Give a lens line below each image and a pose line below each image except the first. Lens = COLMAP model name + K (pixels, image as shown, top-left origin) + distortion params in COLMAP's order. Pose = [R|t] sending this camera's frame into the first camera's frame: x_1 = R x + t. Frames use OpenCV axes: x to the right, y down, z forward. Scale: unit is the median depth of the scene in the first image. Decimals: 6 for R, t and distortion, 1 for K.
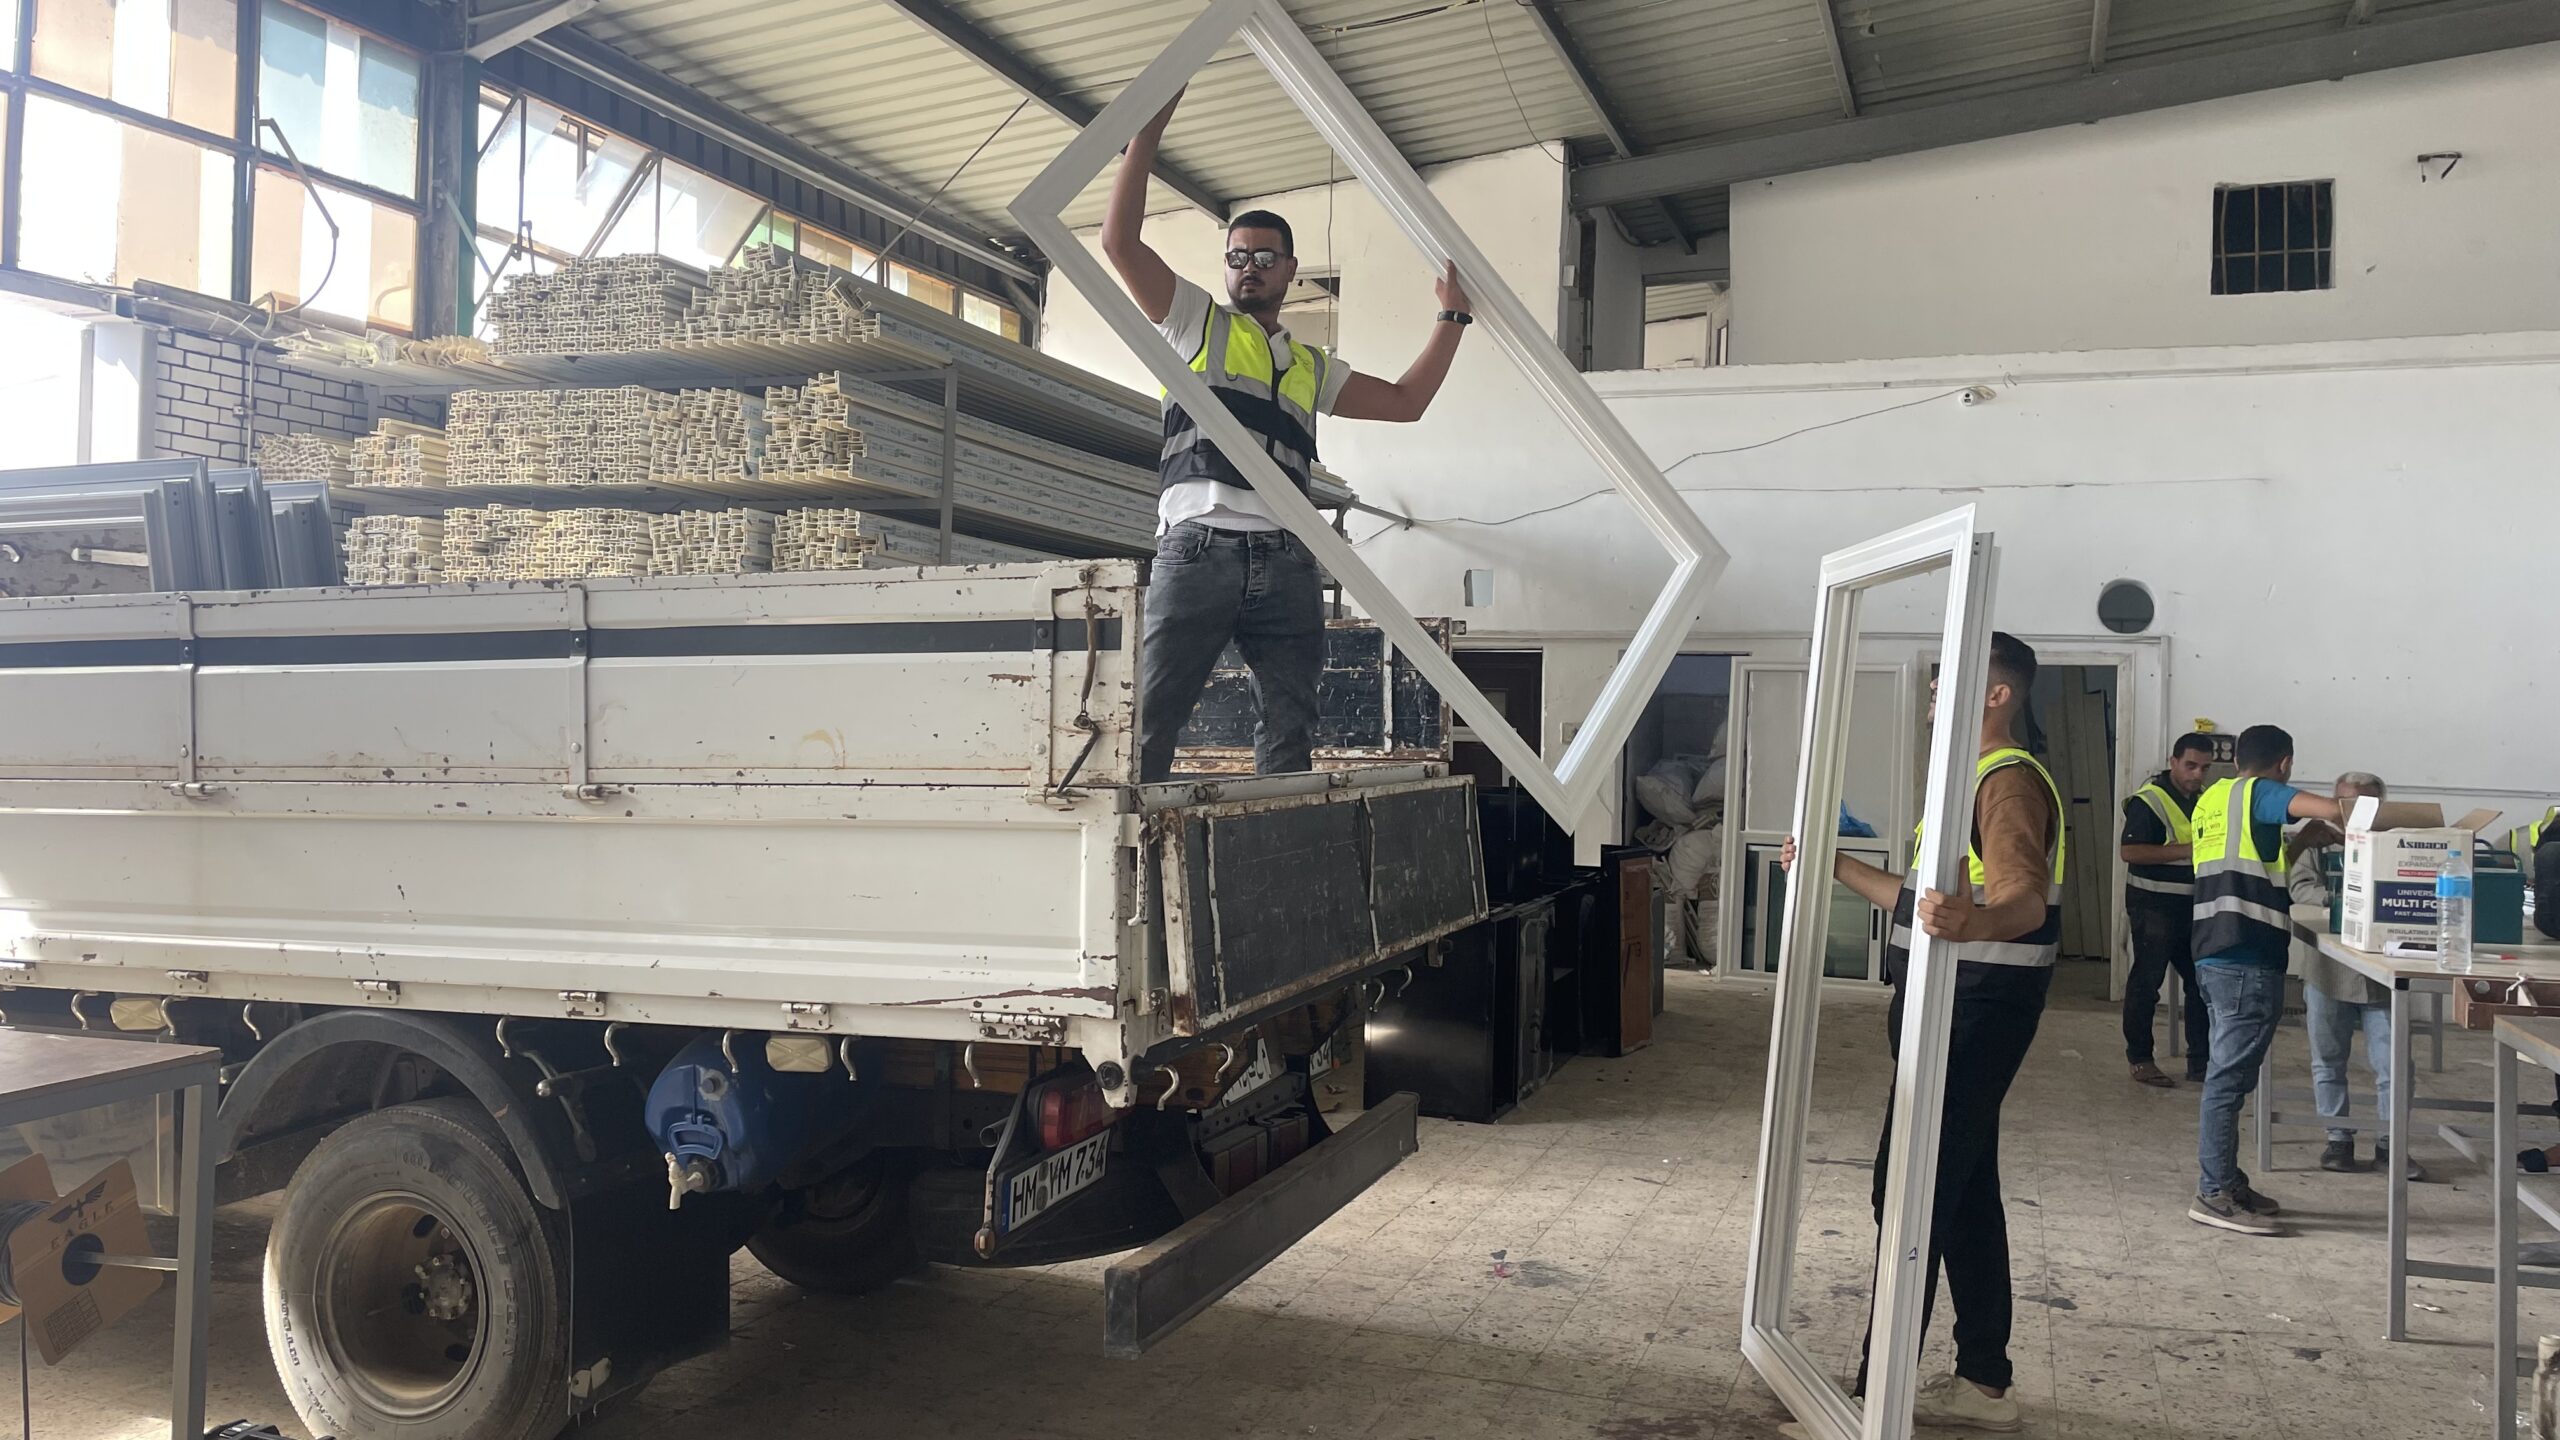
lens RADIAL K [[1932.6, 0, 1280.0], [0, 1932.6, 720.0], [0, 0, 1]] dist [0.057794, 0.001424]
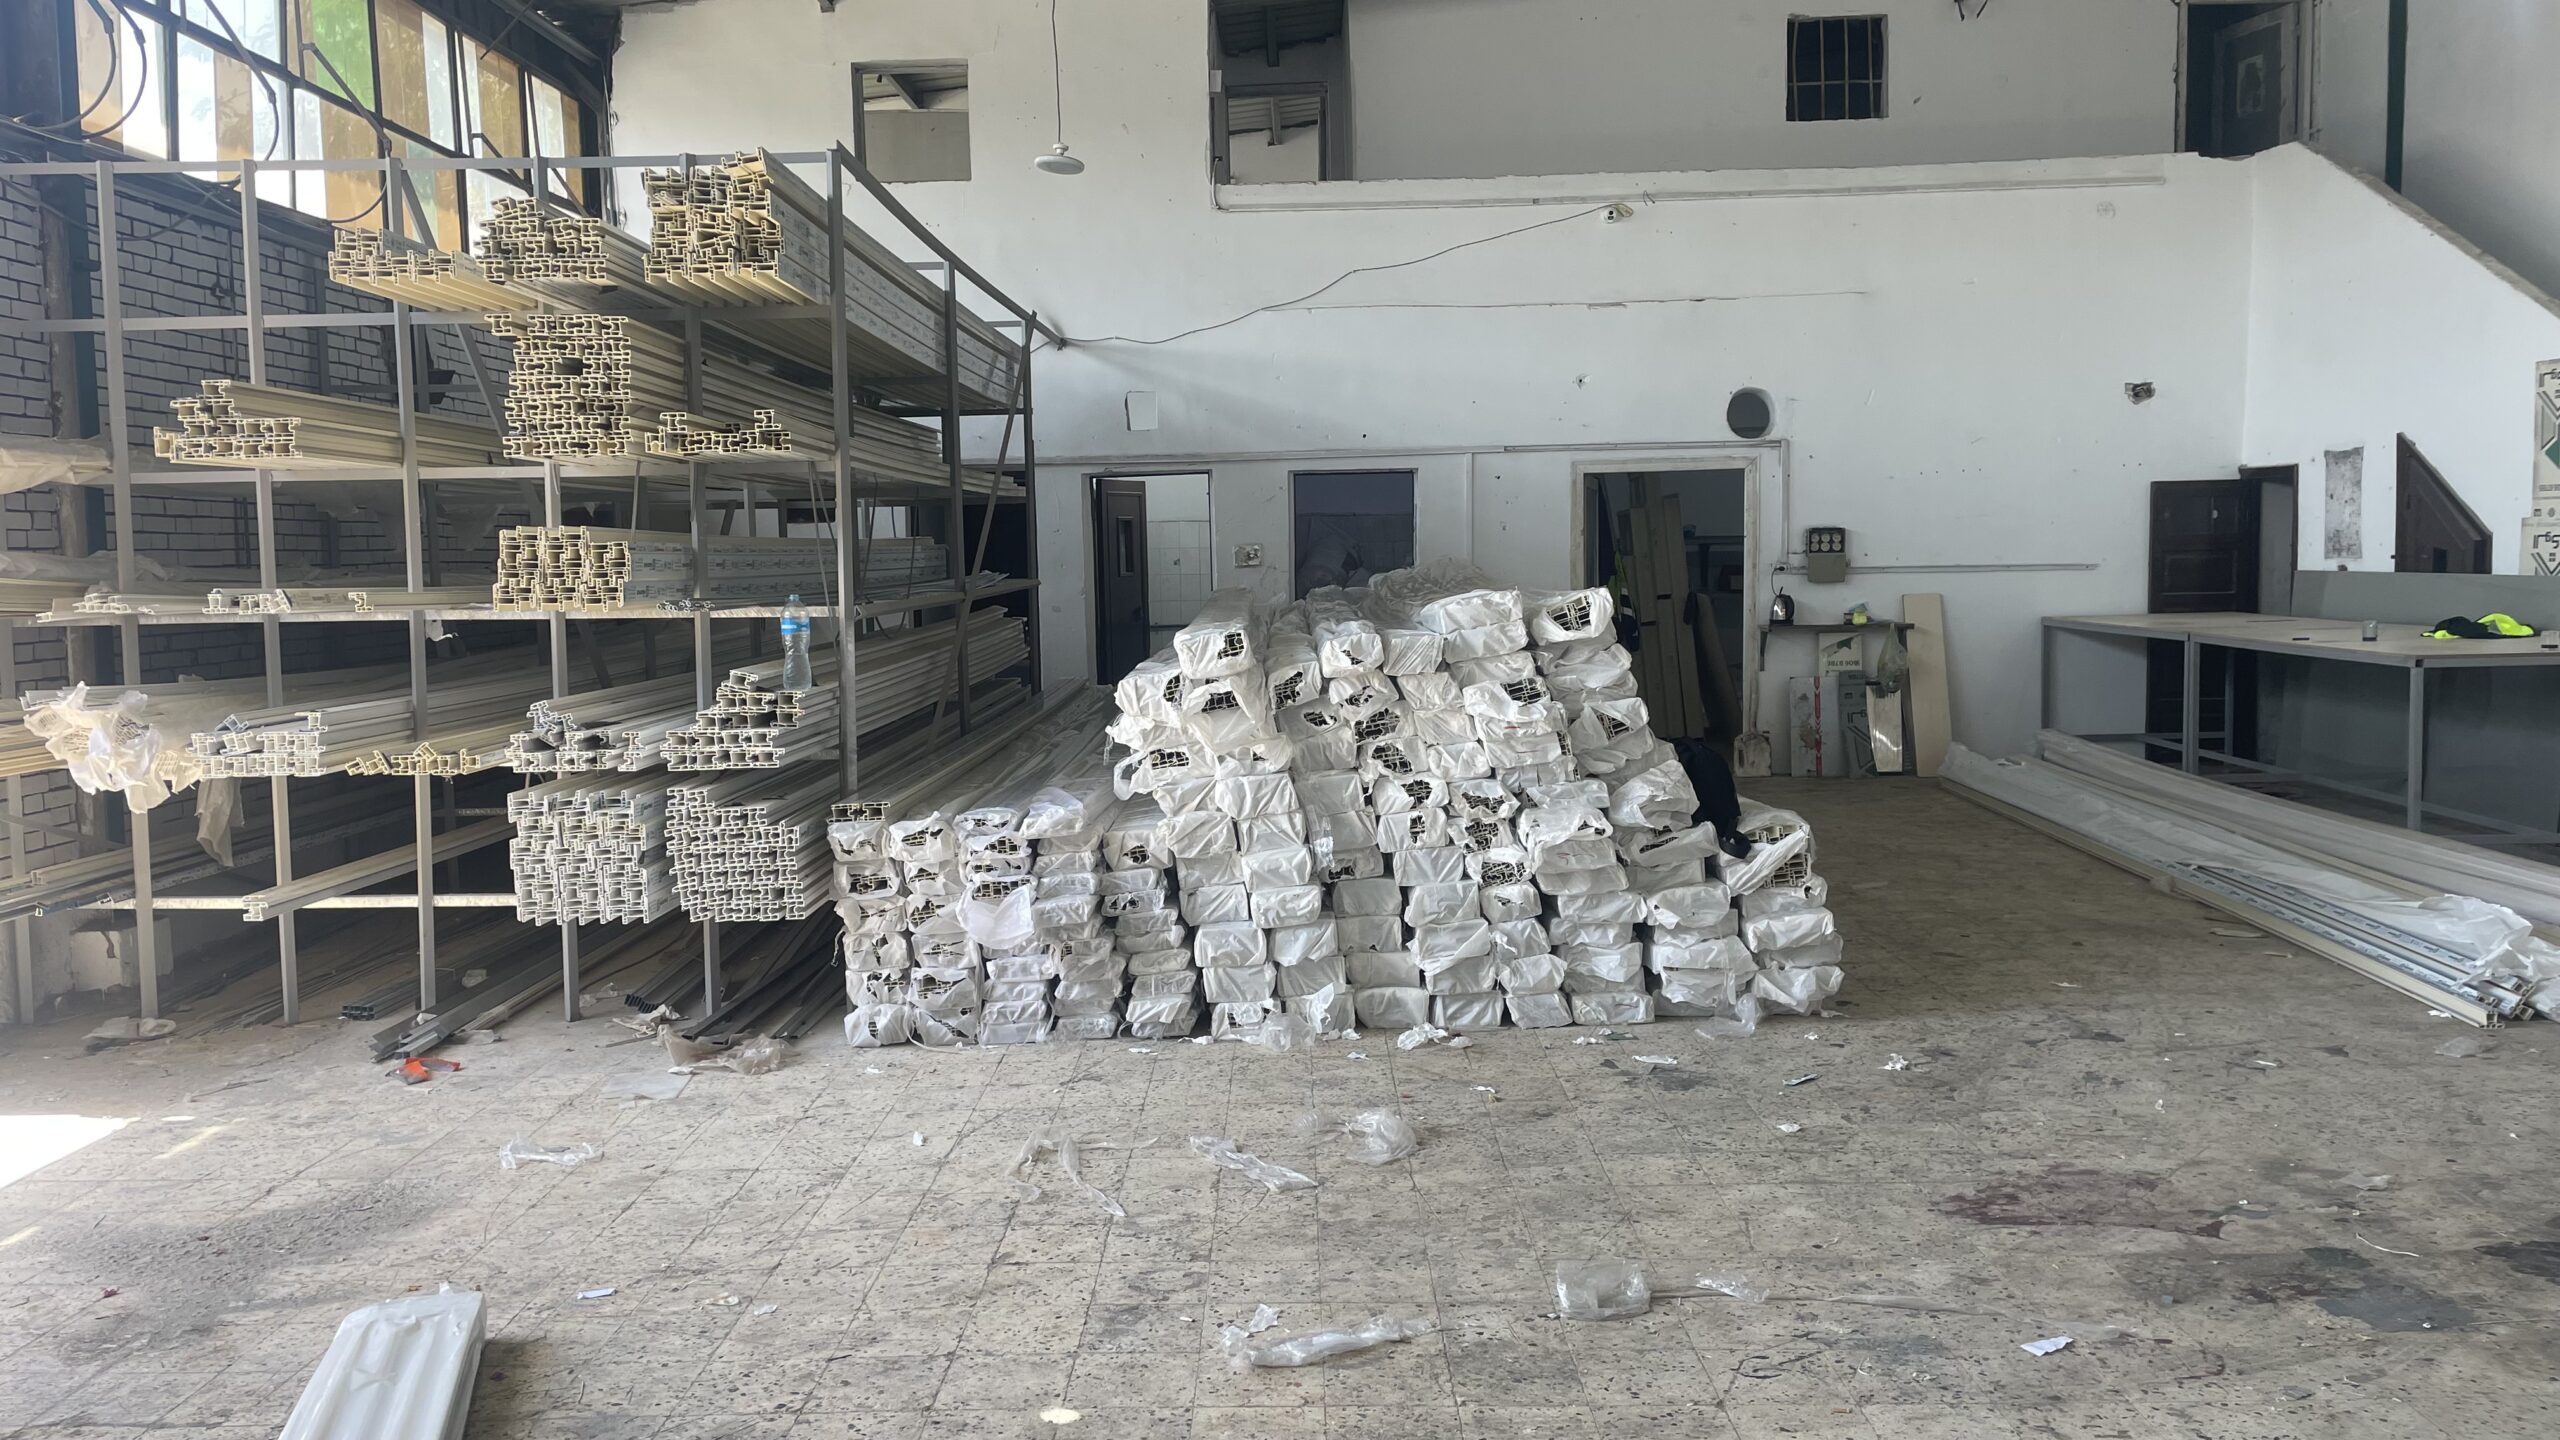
lens RADIAL K [[1932.6, 0, 1280.0], [0, 1932.6, 720.0], [0, 0, 1]] dist [0.057794, 0.001424]
pose [[0.949071, -0.069663, 0.307265, -0.153555], [0.042474, 0.994636, 0.094311, -0.001593], [-0.312187, -0.076457, 0.946939, 0.047238]]
